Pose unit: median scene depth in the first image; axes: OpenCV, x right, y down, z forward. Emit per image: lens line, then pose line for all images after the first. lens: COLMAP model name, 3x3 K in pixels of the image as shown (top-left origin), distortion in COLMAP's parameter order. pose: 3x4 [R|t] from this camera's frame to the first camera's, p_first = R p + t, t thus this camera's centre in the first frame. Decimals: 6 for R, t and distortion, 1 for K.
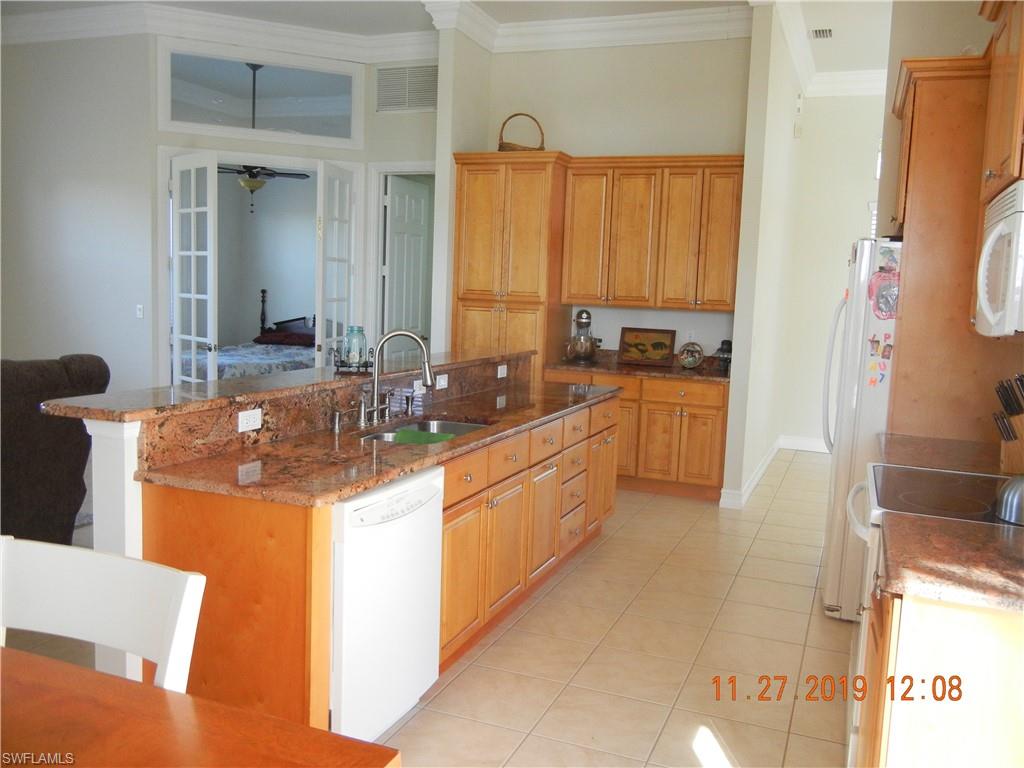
lens RADIAL K [[873.3, 0, 520.2], [0, 873.3, 379.3], [0, 0, 1]] dist [-0.008784, 0.011531]
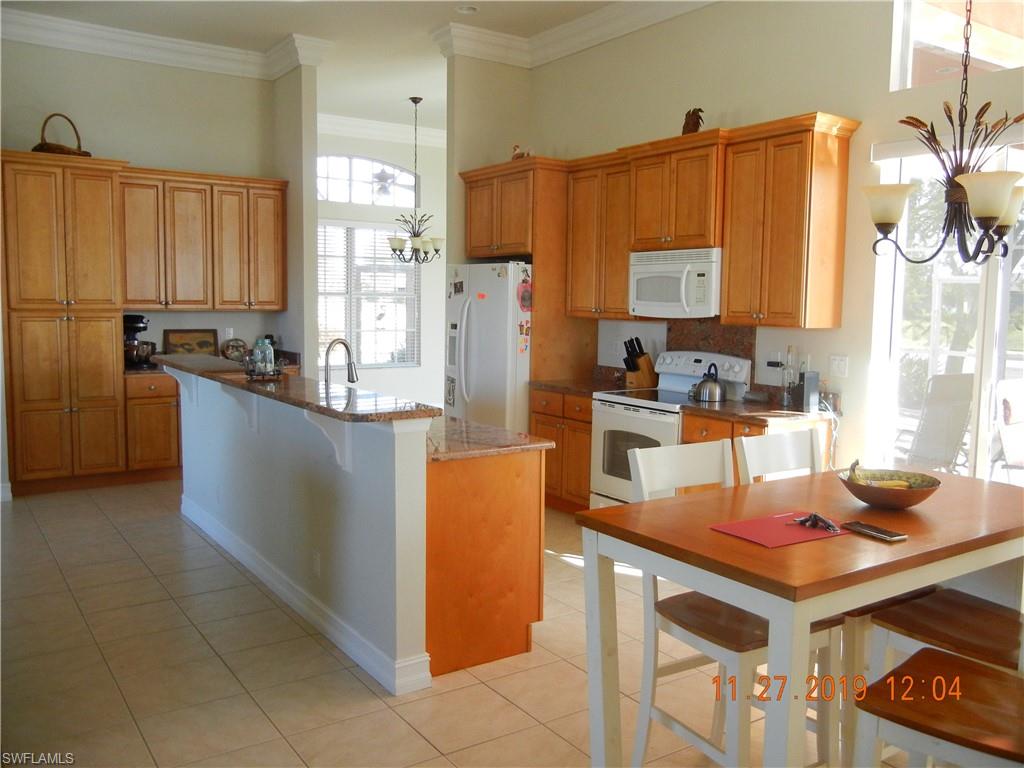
lens RADIAL K [[873.3, 0, 520.2], [0, 873.3, 379.3], [0, 0, 1]] dist [-0.008784, 0.011531]
pose [[0.560078, -0.109321, 0.821195, -0.534720], [0.095319, 0.993176, 0.067205, -0.030776], [-0.822938, 0.040636, 0.566676, 0.050408]]
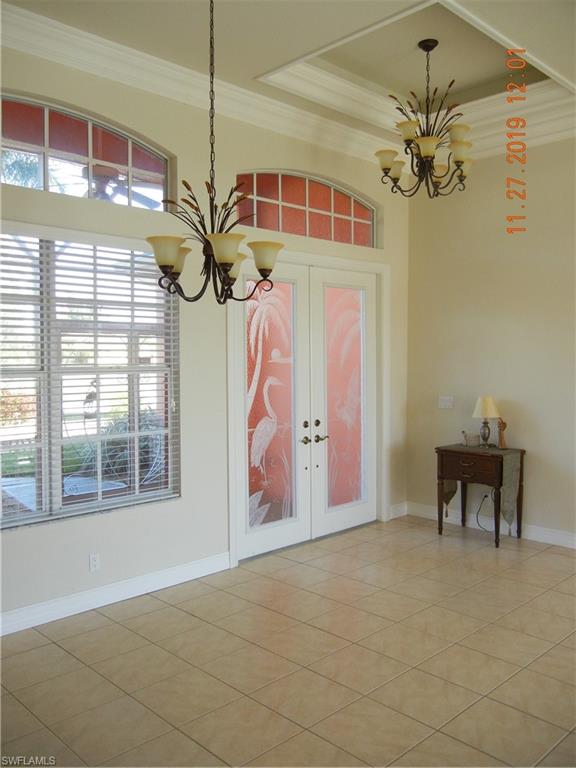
lens RADIAL K [[655.0, 0, 285.2], [0, 655.0, 380.0], [0, 0, 1]] dist [-0.008784, 0.011531]
pose [[0.412196, -0.074662, 0.908031, 0.152112], [0.113695, 0.993061, 0.030042, -0.092905], [-0.903973, 0.090856, 0.417825, 0.746047]]
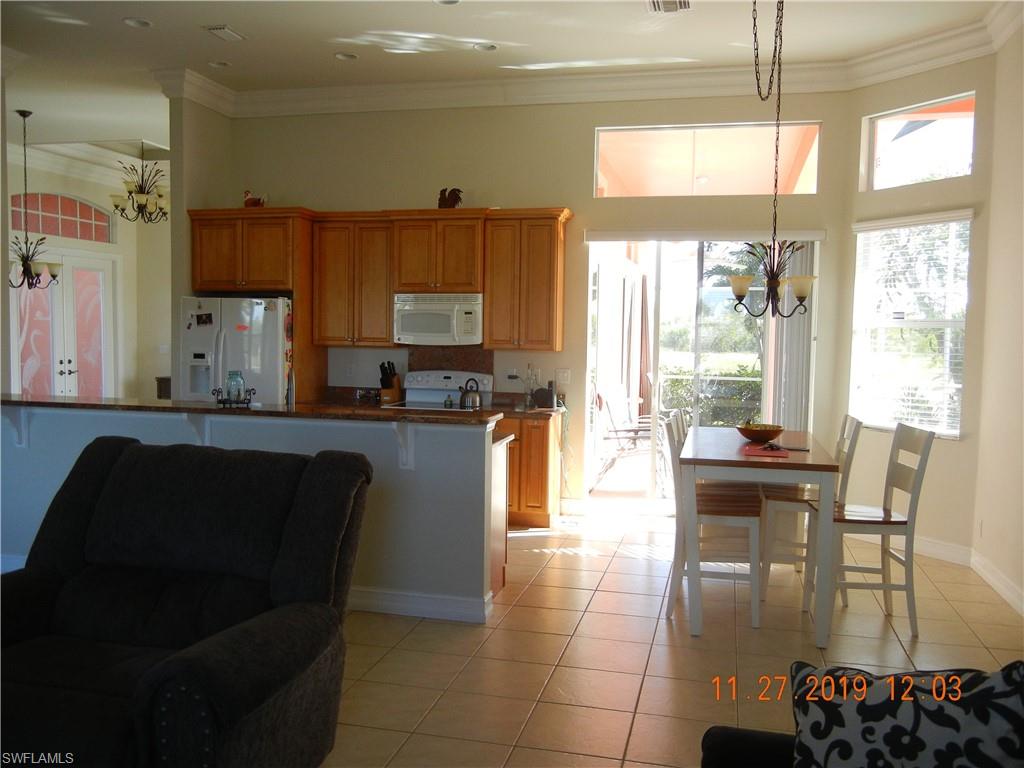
lens RADIAL K [[873.3, 0, 520.2], [0, 873.3, 379.3], [0, 0, 1]] dist [-0.008784, 0.011531]
pose [[-0.139539, -0.098313, 0.985324, -0.841607], [0.083435, 0.990353, 0.110630, -0.087034], [-0.986695, 0.097648, -0.129990, 0.433967]]
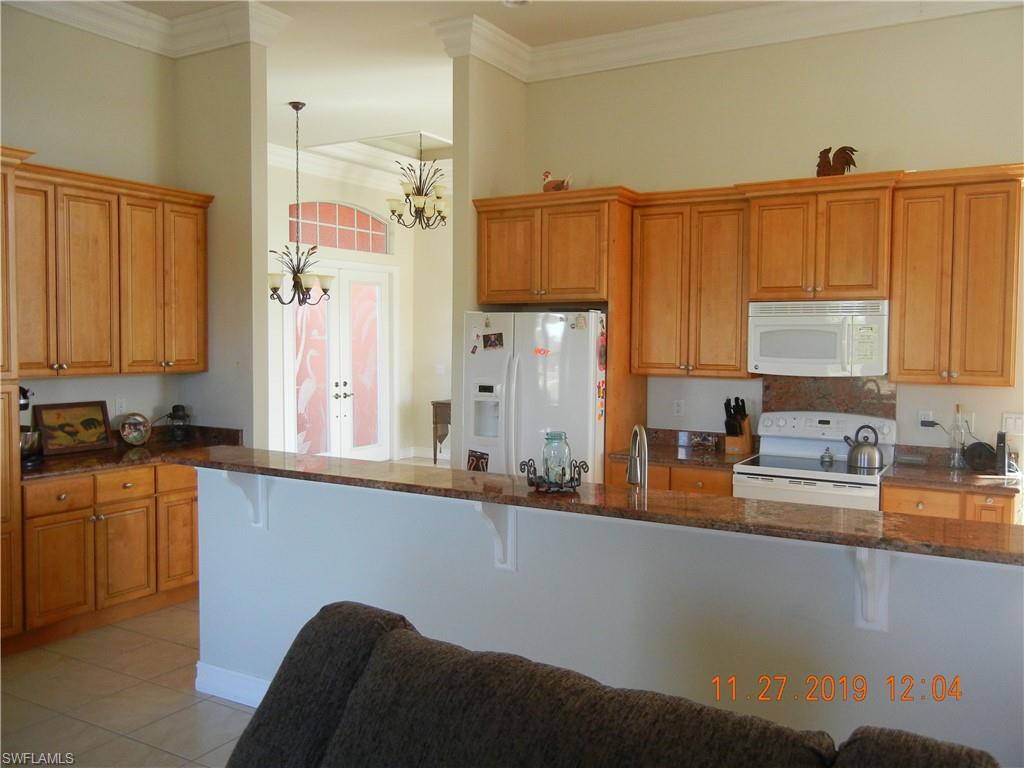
lens RADIAL K [[873.3, 0, 520.2], [0, 873.3, 379.3], [0, 0, 1]] dist [-0.008784, 0.011531]
pose [[0.152678, -0.086251, 0.984505, -0.535169], [0.102278, 0.992214, 0.071065, -0.093460], [-0.982969, 0.089843, 0.160310, 0.515773]]
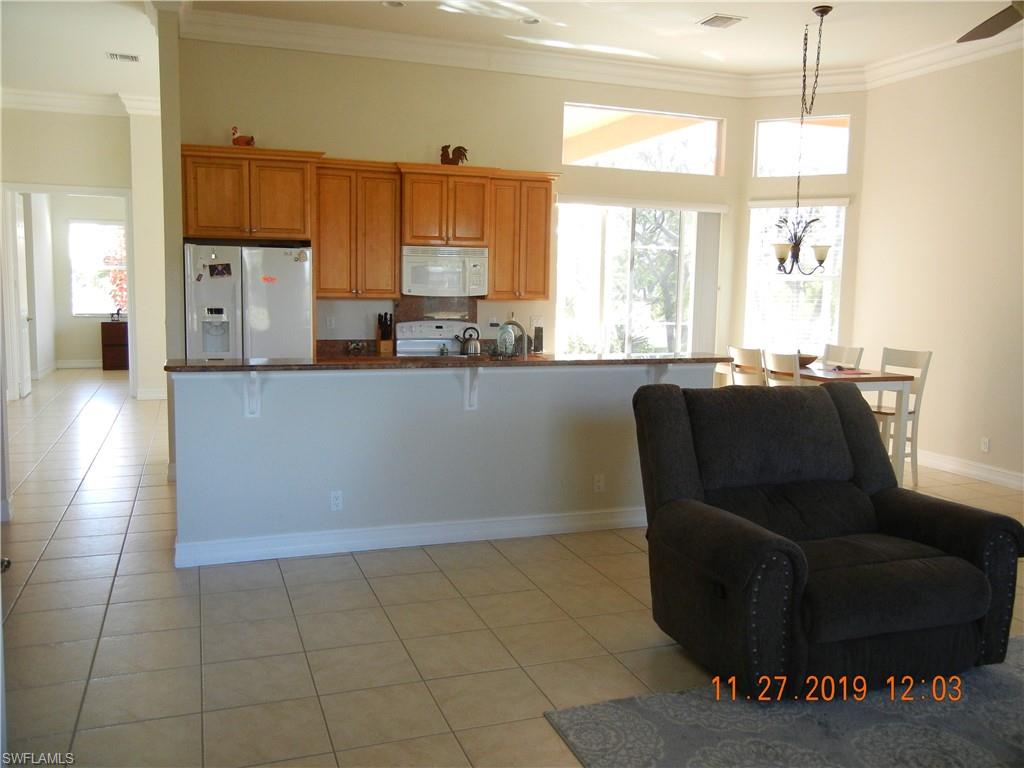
lens RADIAL K [[873.3, 0, 520.2], [0, 873.3, 379.3], [0, 0, 1]] dist [-0.008784, 0.011531]
pose [[-0.666037, -0.134787, 0.733639, -0.673174], [0.033748, 0.977086, 0.210152, -0.146097], [-0.745155, 0.164728, -0.646227, 1.052507]]
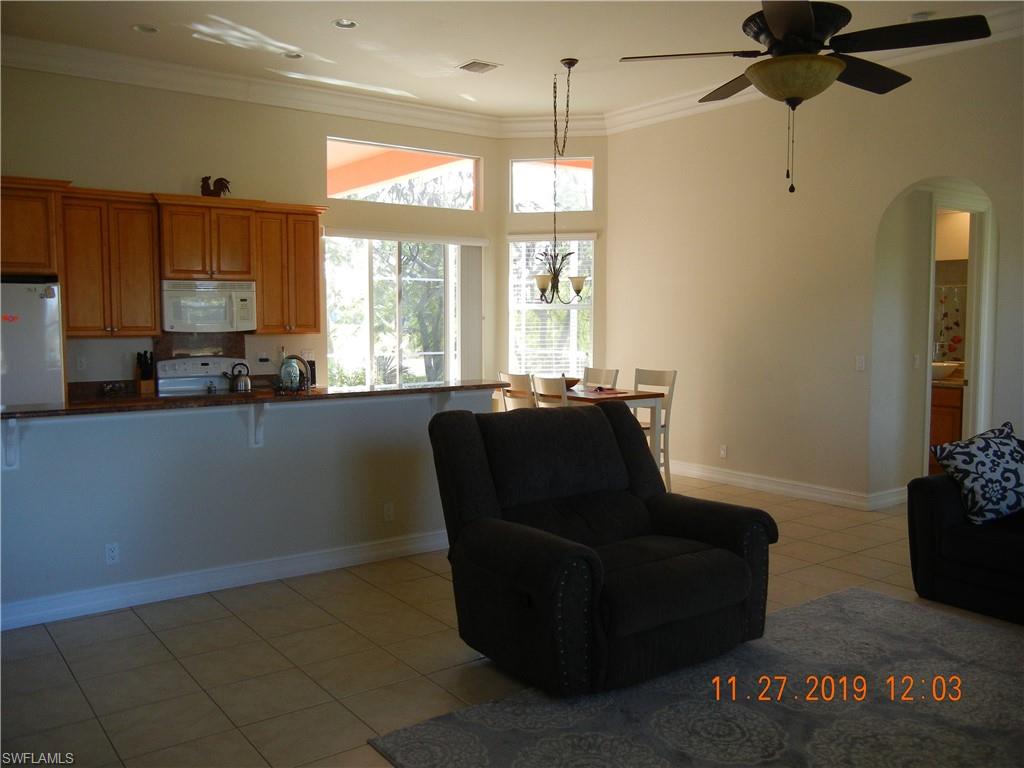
lens RADIAL K [[873.3, 0, 520.2], [0, 873.3, 379.3], [0, 0, 1]] dist [-0.008784, 0.011531]
pose [[-0.848388, -0.078010, 0.523596, -0.665036], [0.022988, 0.982720, 0.183663, -0.149661], [-0.528876, 0.167854, -0.831935, 1.086354]]
